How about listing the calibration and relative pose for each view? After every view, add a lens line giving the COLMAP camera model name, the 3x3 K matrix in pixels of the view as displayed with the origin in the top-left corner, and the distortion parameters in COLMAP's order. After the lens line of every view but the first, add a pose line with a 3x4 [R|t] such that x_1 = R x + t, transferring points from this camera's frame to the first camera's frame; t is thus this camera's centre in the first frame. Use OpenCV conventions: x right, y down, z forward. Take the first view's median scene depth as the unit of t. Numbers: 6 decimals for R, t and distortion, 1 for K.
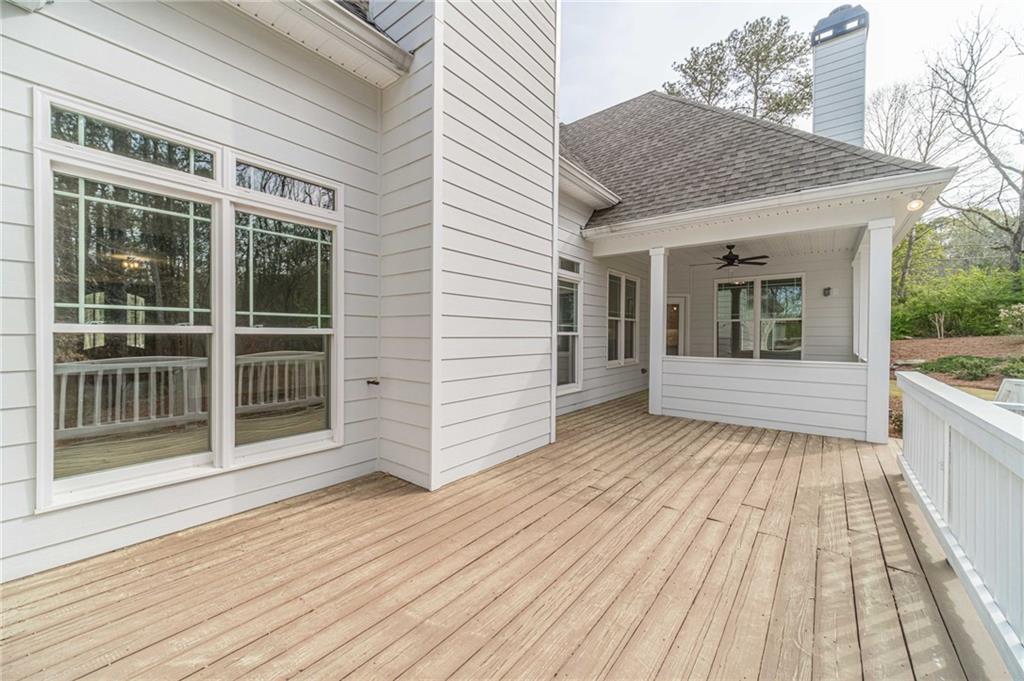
lens RADIAL K [[399.5, 0, 512.0], [0, 399.5, 340.5], [0, 0, 1]] dist [0.001176, -0.000031]
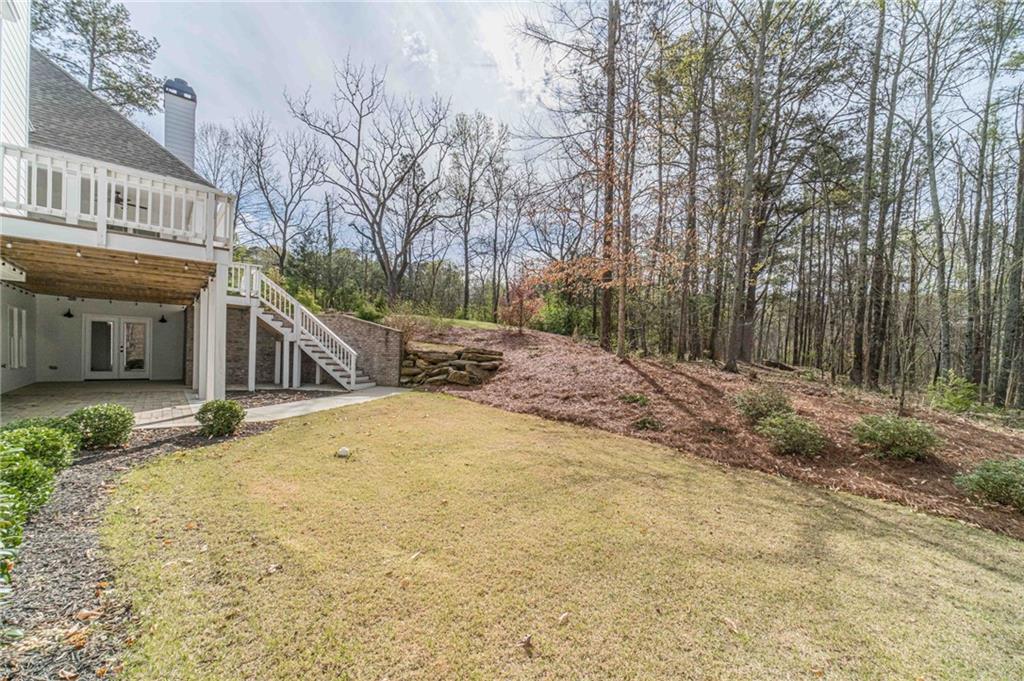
lens RADIAL K [[399.5, 0, 512.0], [0, 399.5, 340.5], [0, 0, 1]] dist [0.001176, -0.000031]
pose [[0.189718, 0.000767, 0.981838, -2.938437], [0.010714, 0.999939, -0.002852, 1.507394], [-0.981780, 0.011060, 0.189698, -3.497712]]
